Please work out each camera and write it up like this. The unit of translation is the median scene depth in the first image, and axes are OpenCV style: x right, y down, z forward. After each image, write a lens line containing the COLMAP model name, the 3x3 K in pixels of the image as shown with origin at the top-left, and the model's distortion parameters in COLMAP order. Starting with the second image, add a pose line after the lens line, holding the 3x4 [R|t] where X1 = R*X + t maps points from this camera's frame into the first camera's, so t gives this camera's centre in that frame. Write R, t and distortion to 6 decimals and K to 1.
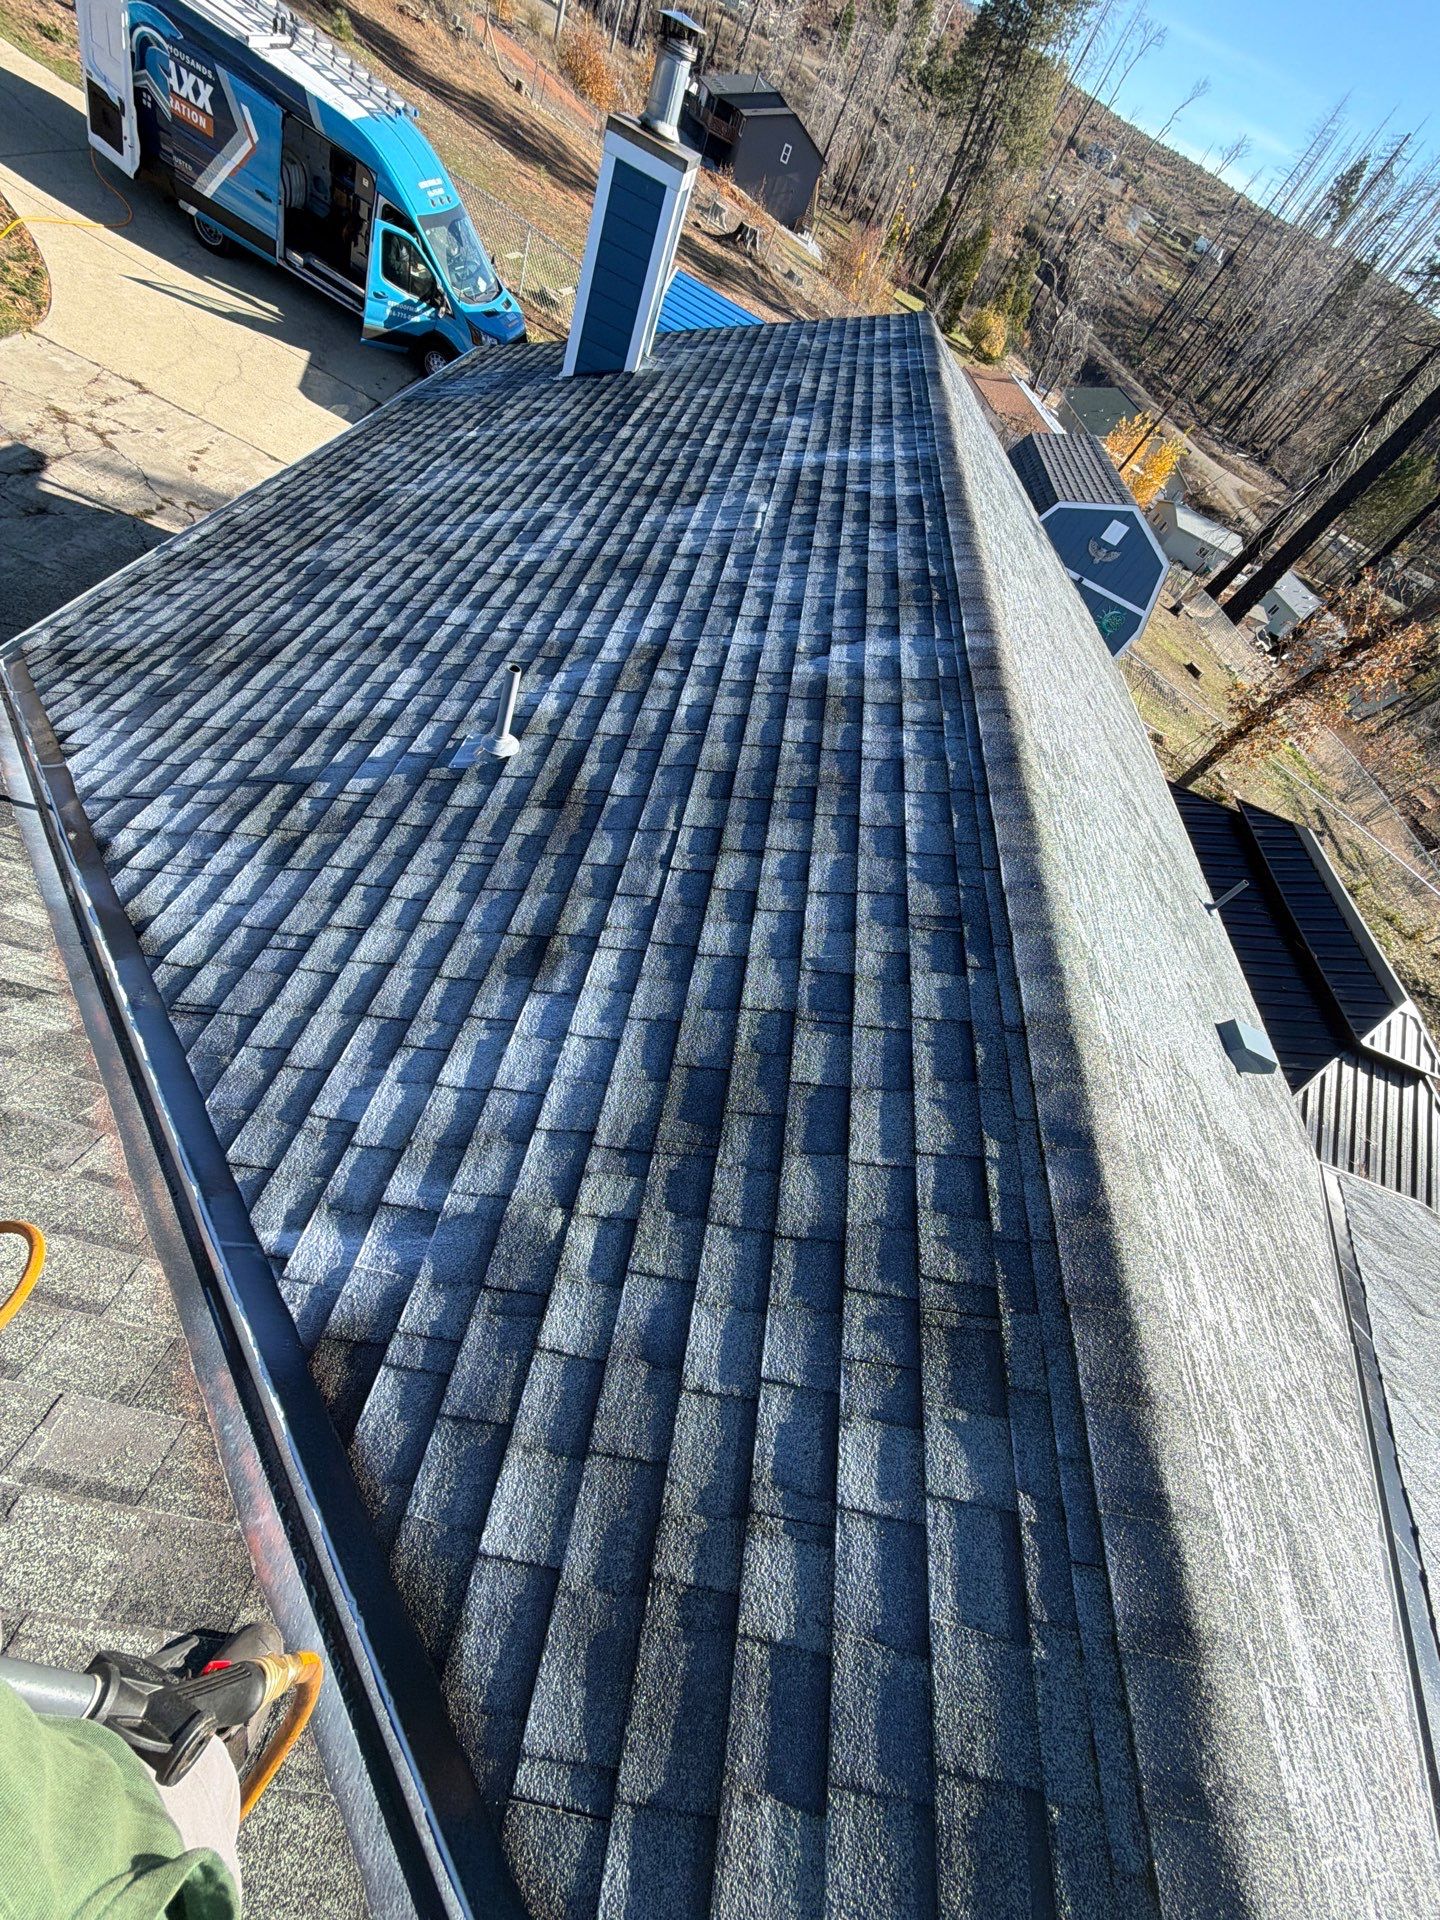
lens RADIAL K [[757.4, 0, 718.1], [0, 757.4, 957.3], [0, 0, 1]] dist [-0.001732, -0.000369]
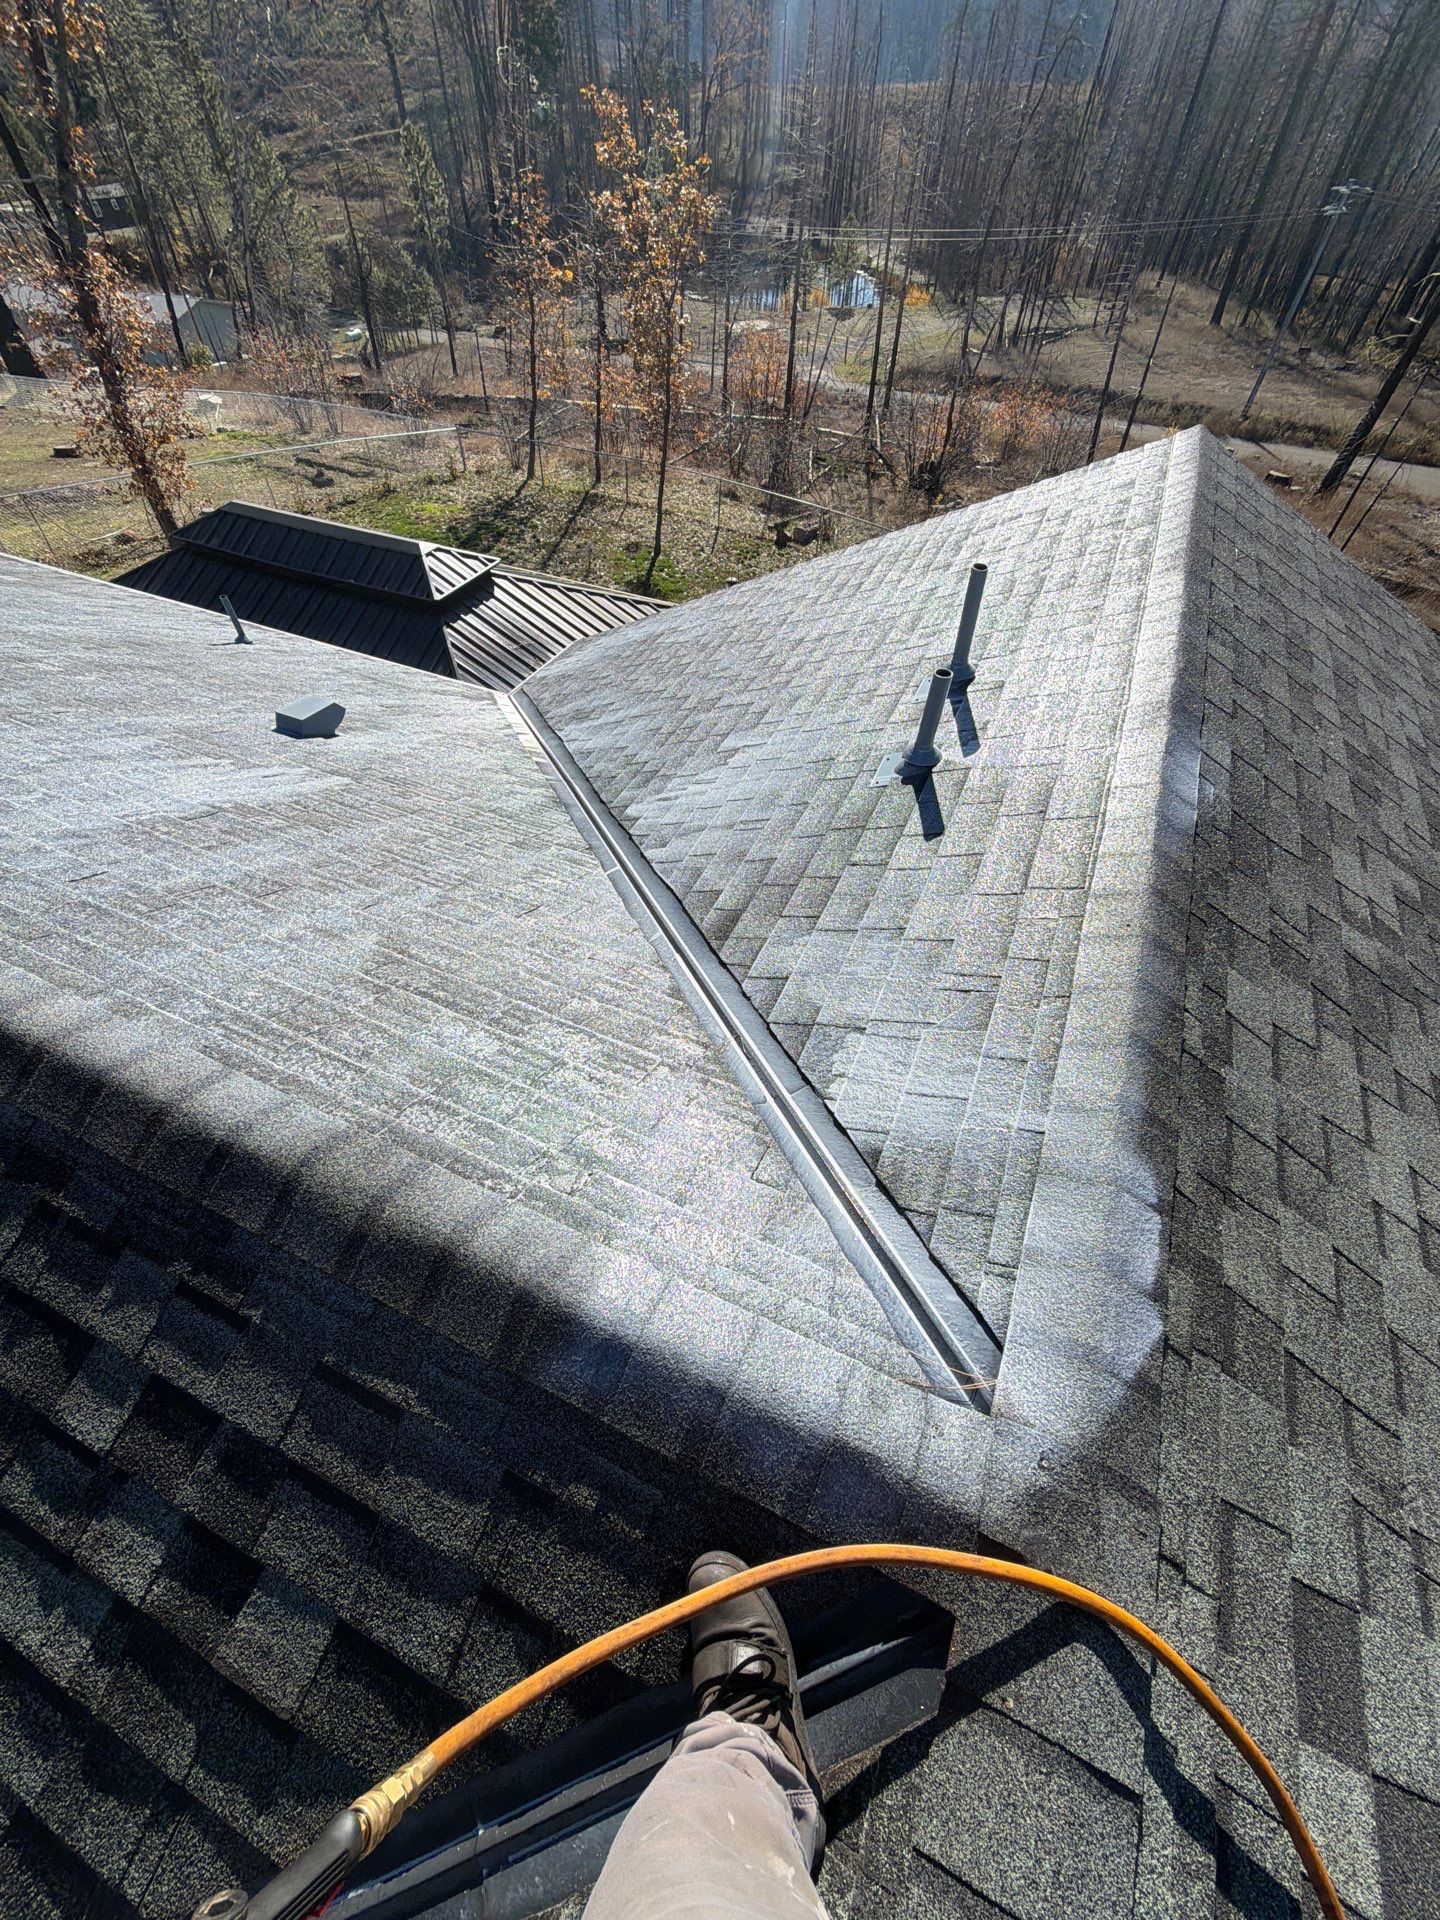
lens RADIAL K [[773.2, 0, 710.4], [0, 773.2, 968.1], [0, 0, 1]] dist [-0.001568, -0.000074]
pose [[0.257929, -0.917280, 0.303429, 0.125914], [0.811463, 0.376129, 0.447274, 0.130378], [-0.524404, 0.130857, 0.841354, -0.071802]]
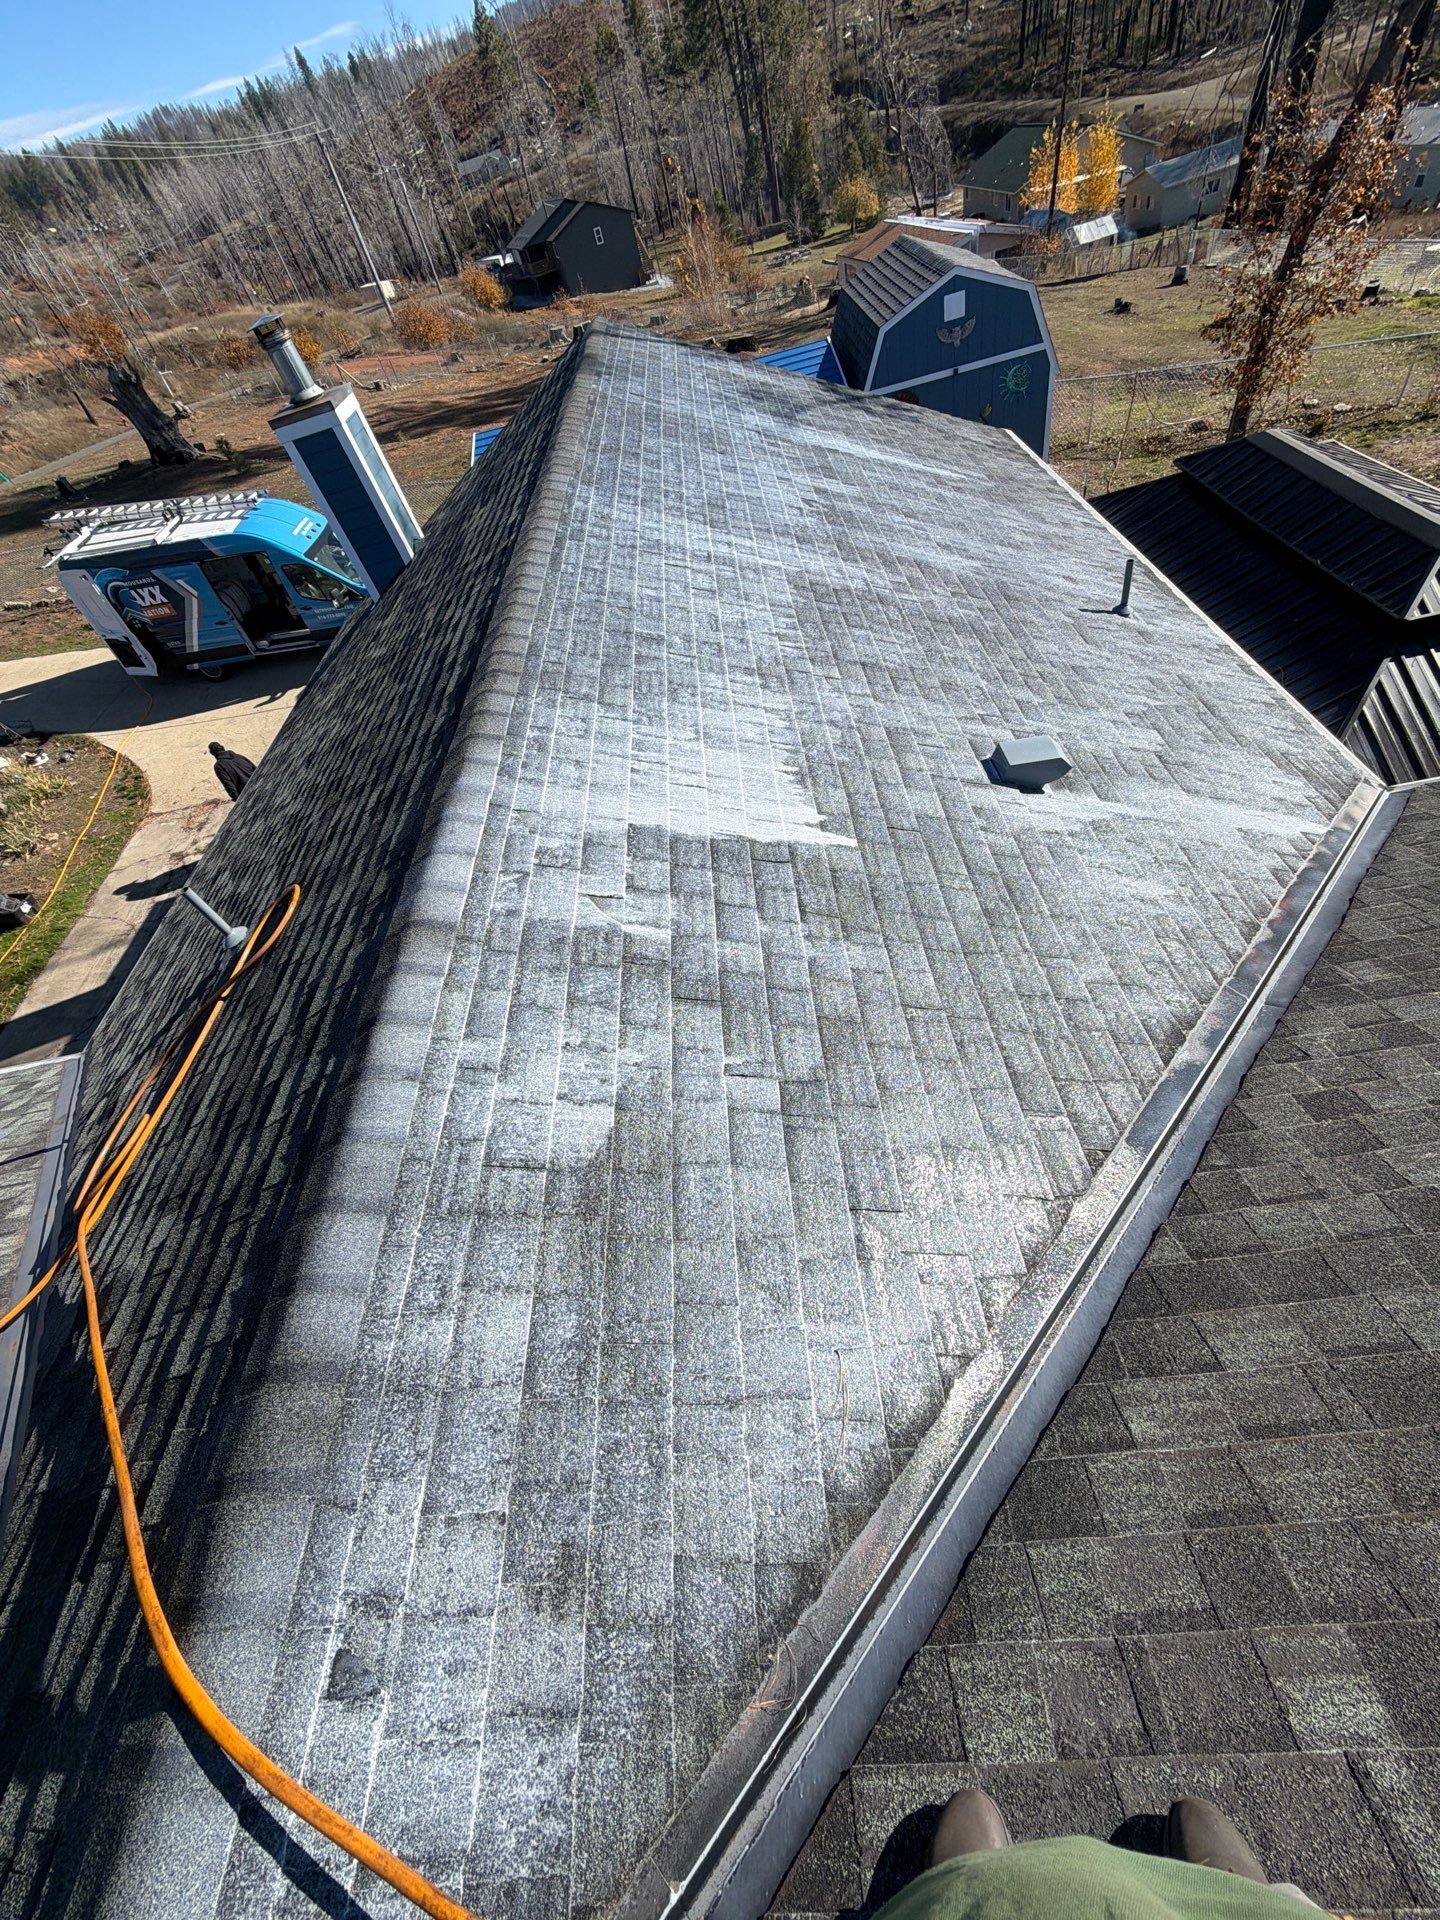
lens RADIAL K [[757.4, 0, 718.1], [0, 757.4, 957.3], [0, 0, 1]] dist [-0.001732, -0.000369]
pose [[0.800022, -0.515469, -0.307013, 0.339933], [0.503570, 0.855087, -0.123461, 0.143520], [0.326163, -0.055831, 0.943663, 0.022467]]
